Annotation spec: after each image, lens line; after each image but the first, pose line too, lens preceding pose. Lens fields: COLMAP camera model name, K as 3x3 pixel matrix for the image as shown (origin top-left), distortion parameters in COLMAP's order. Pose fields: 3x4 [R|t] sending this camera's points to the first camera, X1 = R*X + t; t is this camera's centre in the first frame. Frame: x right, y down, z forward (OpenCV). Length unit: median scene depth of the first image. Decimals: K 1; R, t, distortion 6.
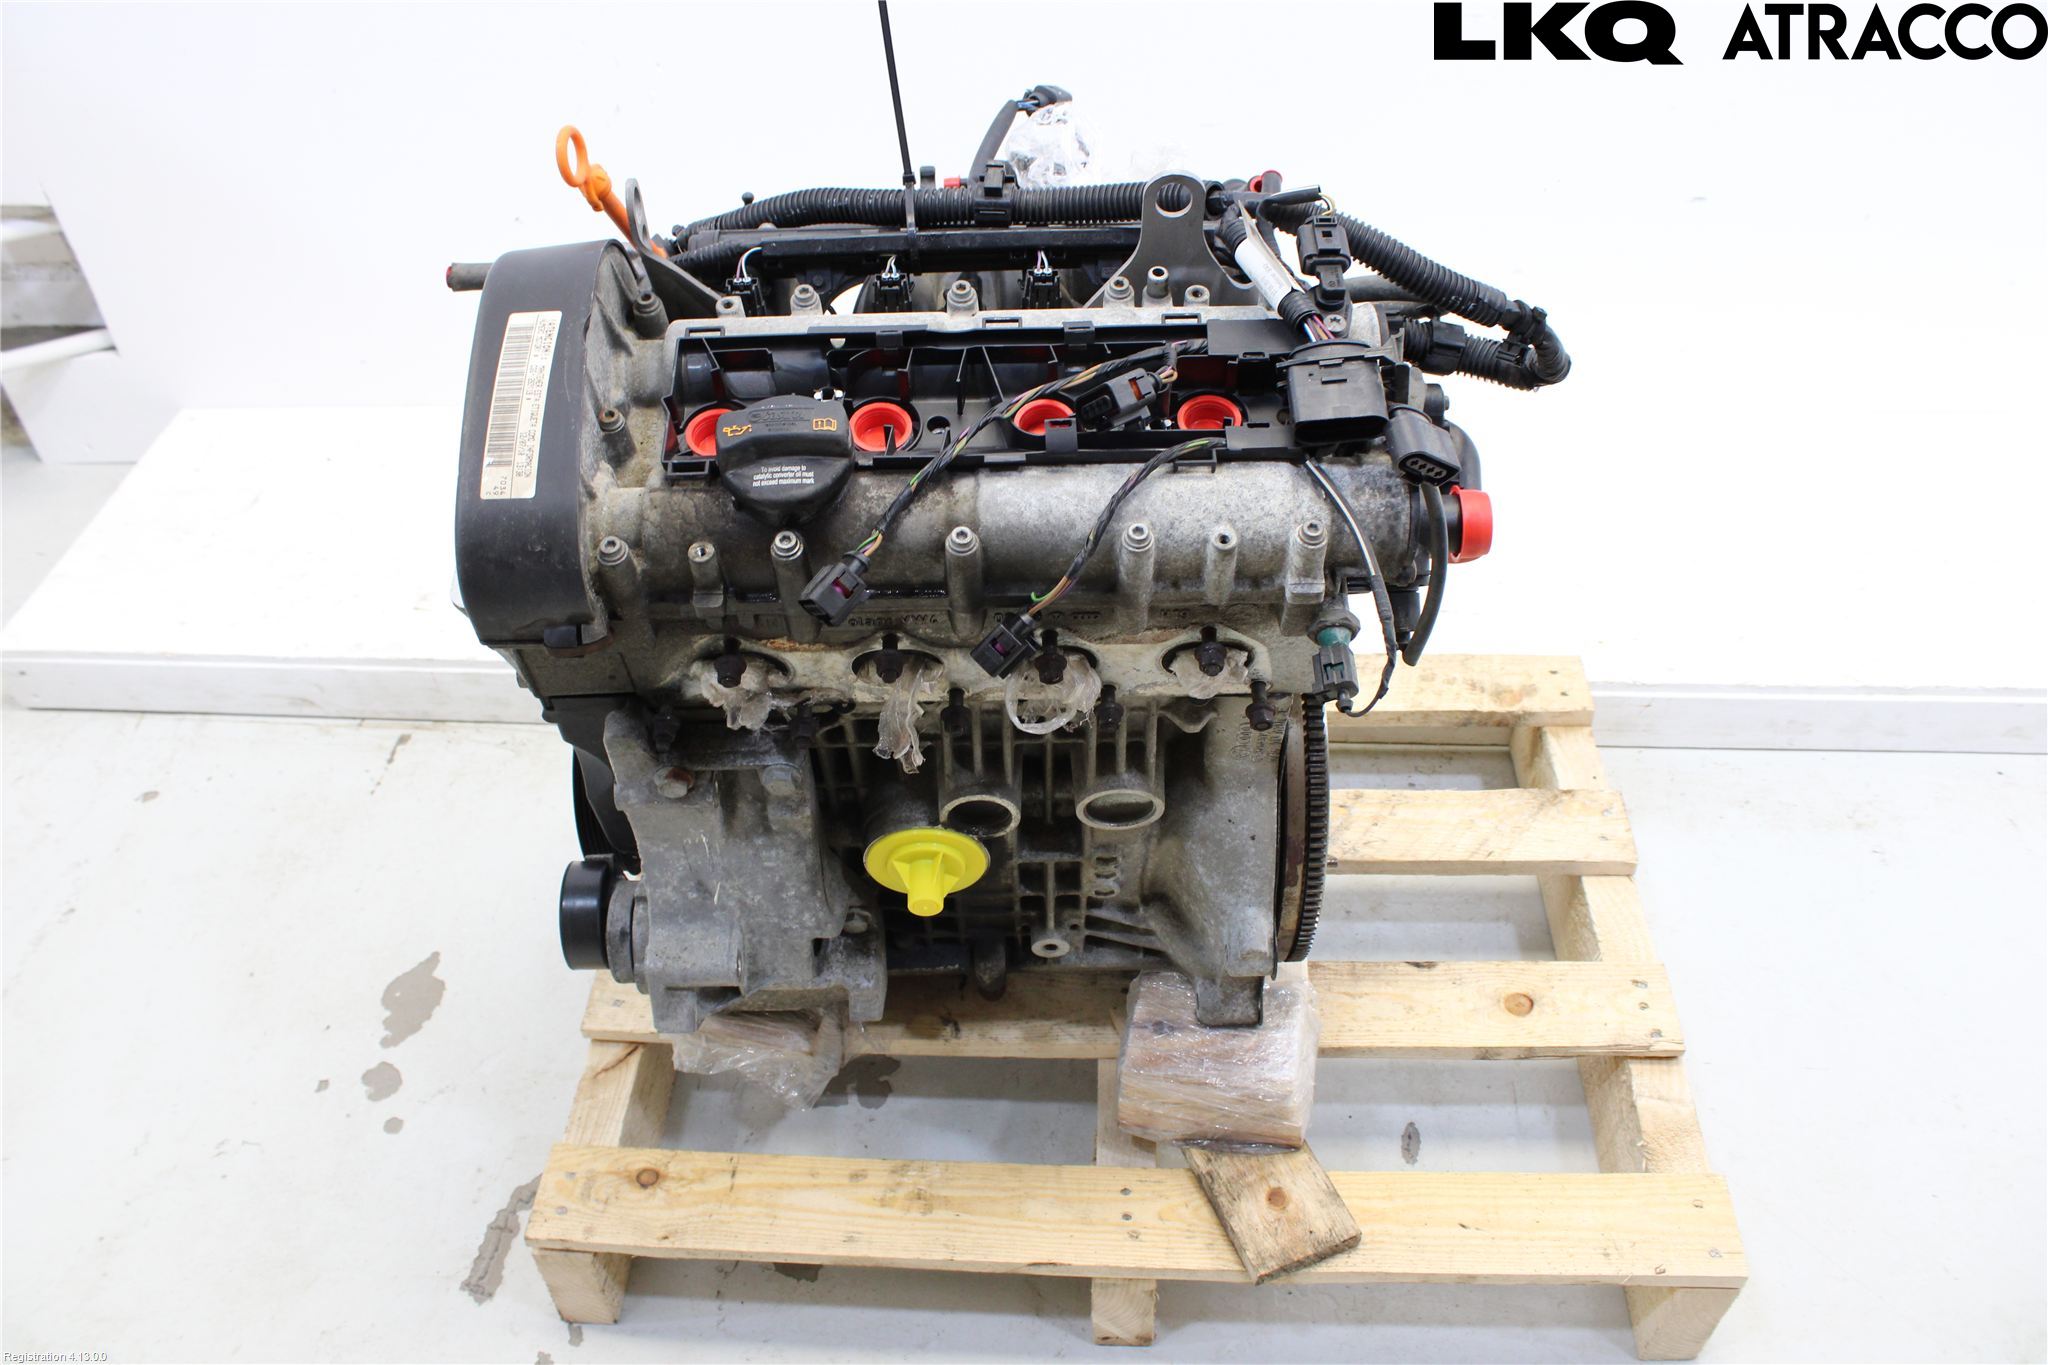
lens RADIAL K [[1693.9, 0, 1020.1], [0, 1693.9, 659.7], [0, 0, 1]] dist [-0.163560, 0.132421]
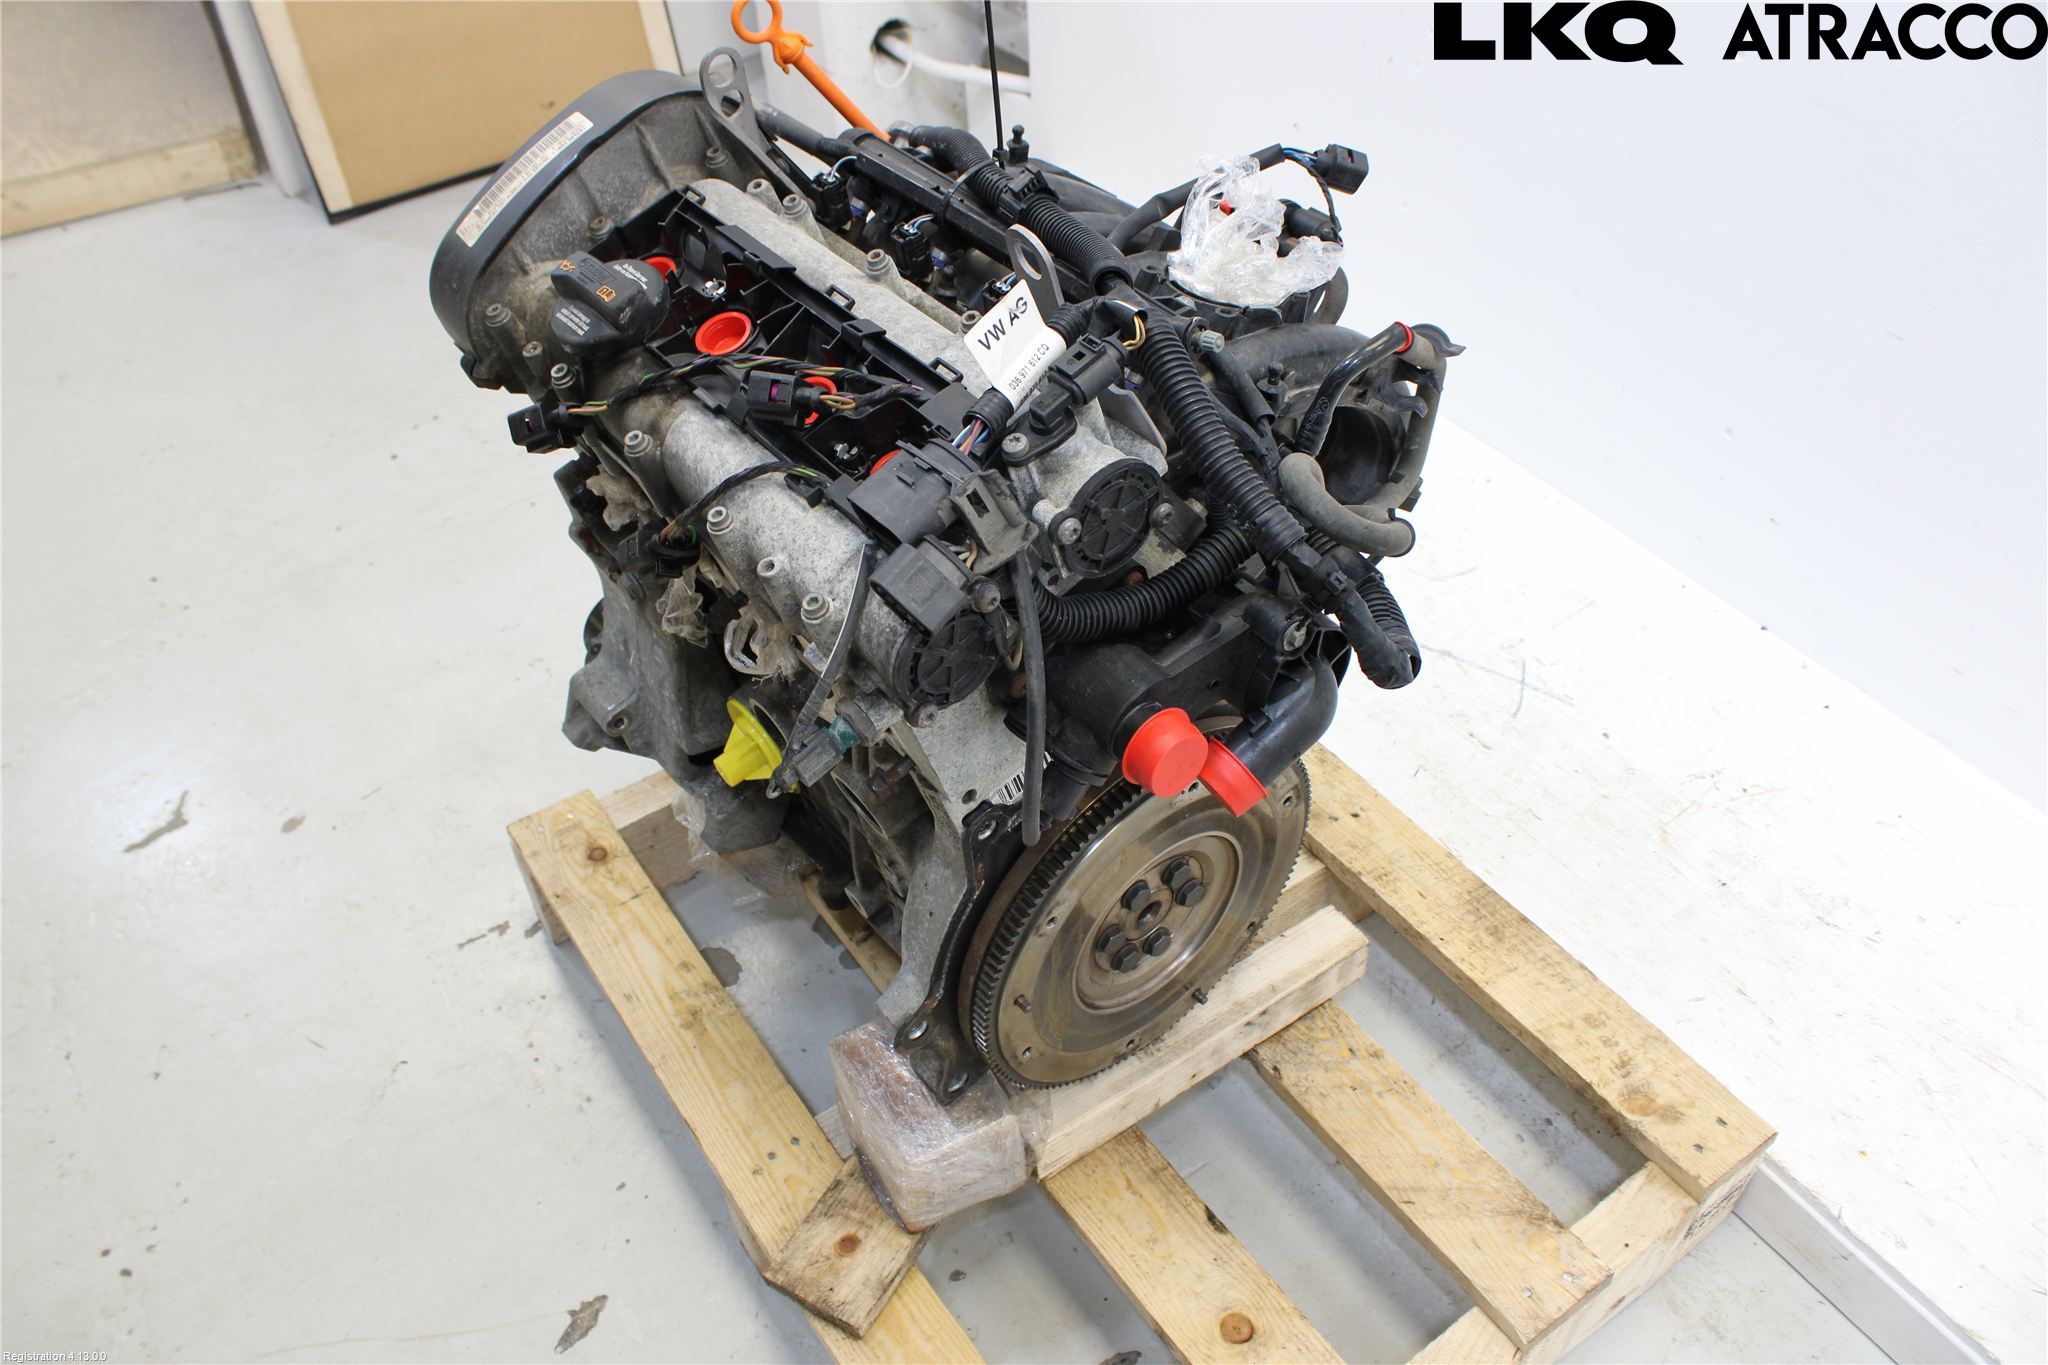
lens RADIAL K [[1693.9, 0, 1020.1], [0, 1693.9, 659.7], [0, 0, 1]] dist [-0.163560, 0.132421]
pose [[0.614147, 0.542431, -0.573230, 0.581198], [-0.511615, 0.826696, 0.234146, -0.239599], [0.600894, 0.149473, 0.785228, 0.233730]]
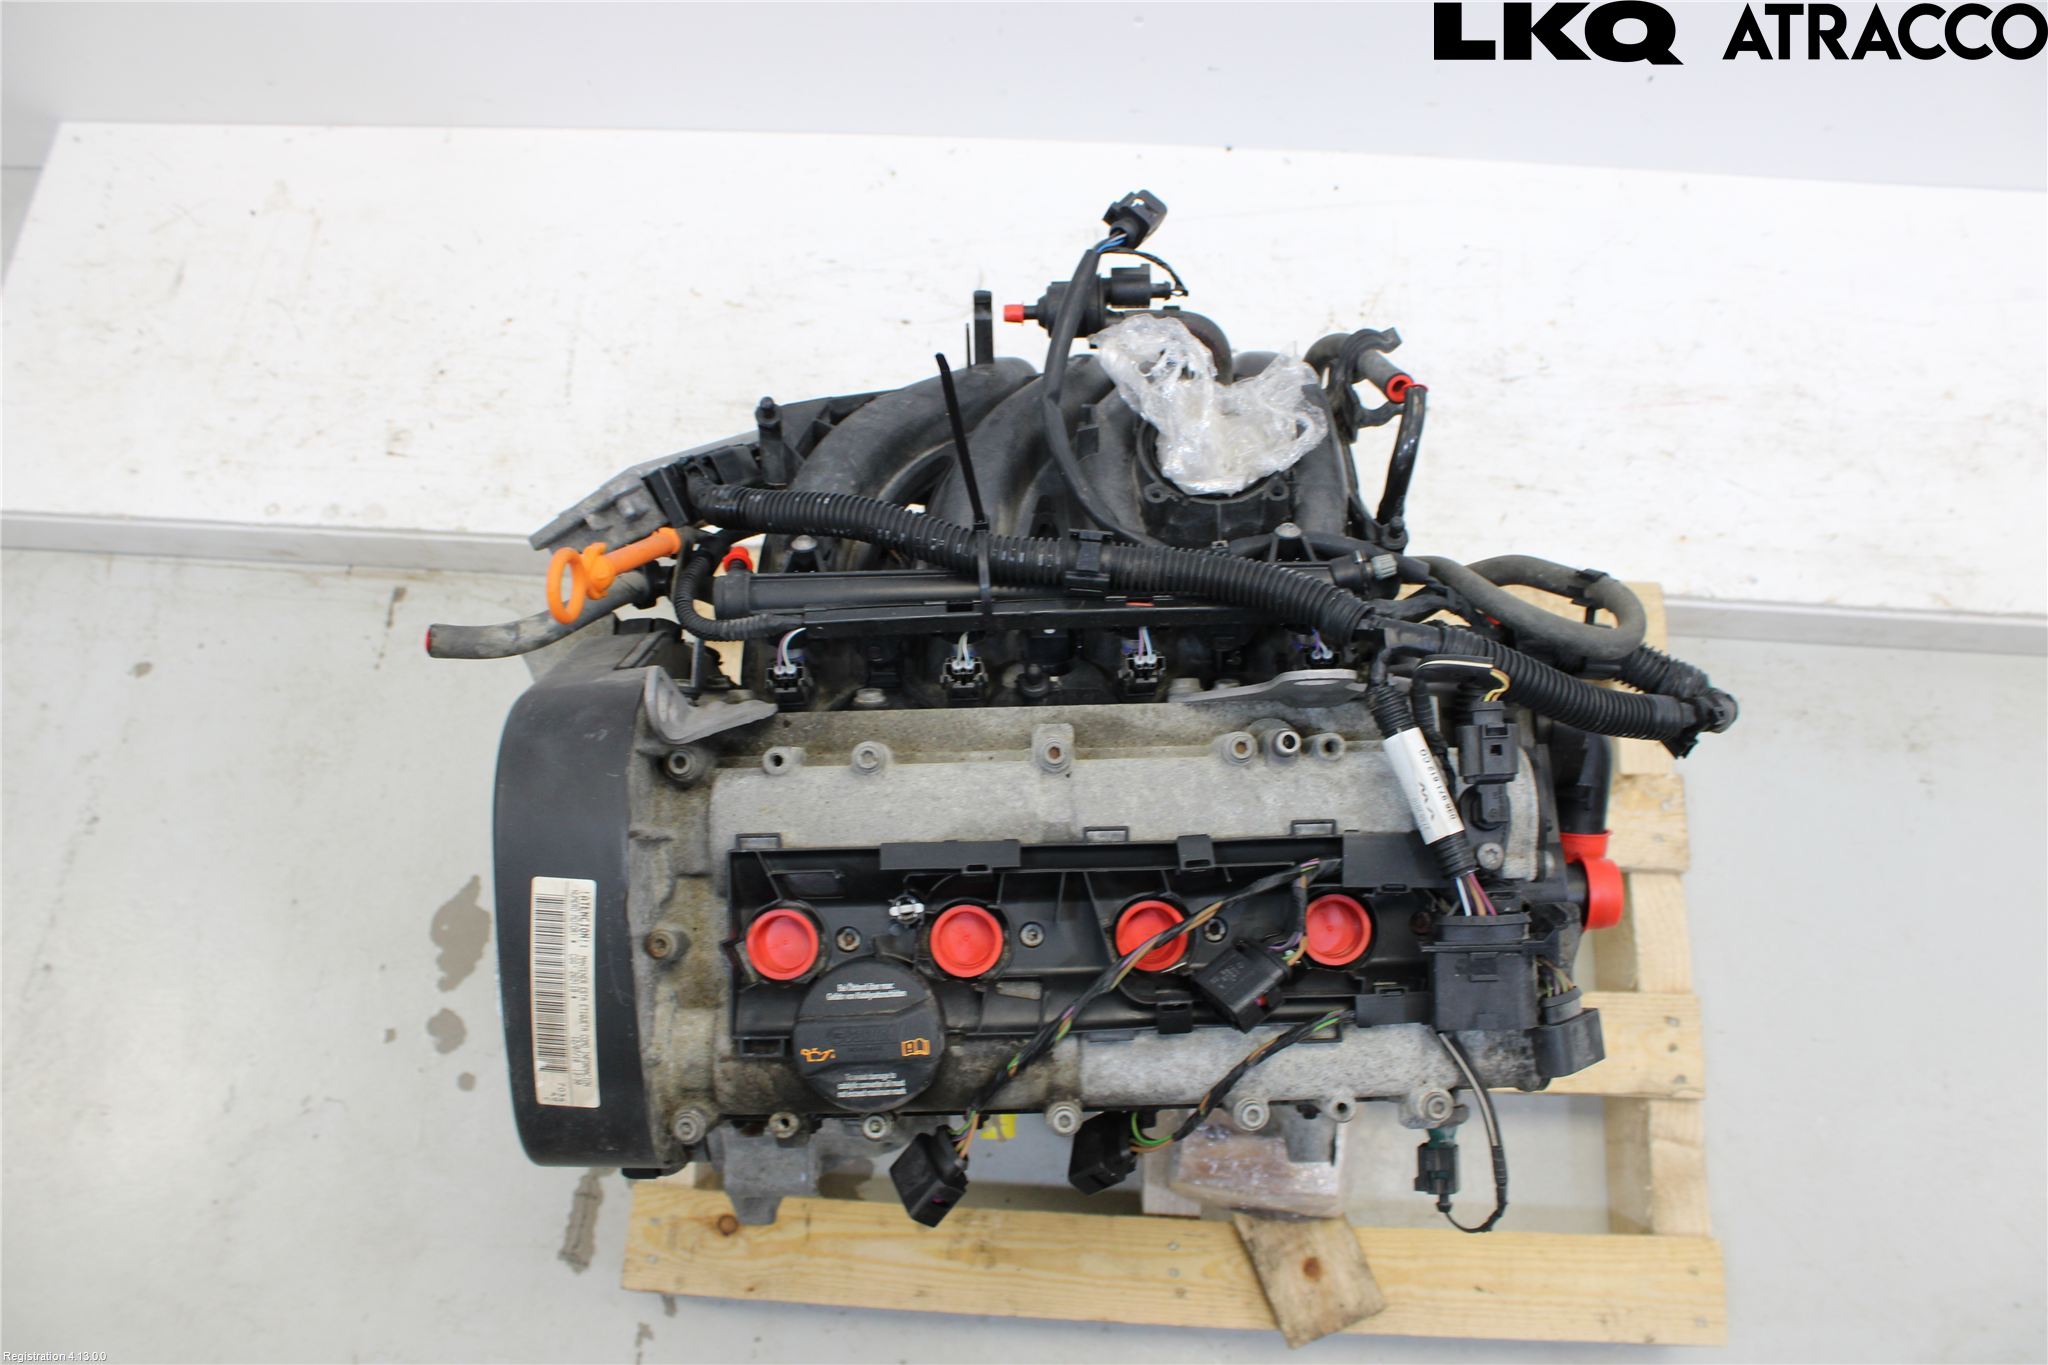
lens RADIAL K [[1693.9, 0, 1020.1], [0, 1693.9, 659.7], [0, 0, 1]] dist [-0.163560, 0.132421]
pose [[0.999870, -0.004436, 0.015524, -0.051804], [-0.003035, 0.892725, 0.450593, -0.513540], [-0.015857, -0.450581, 0.892595, 0.208596]]
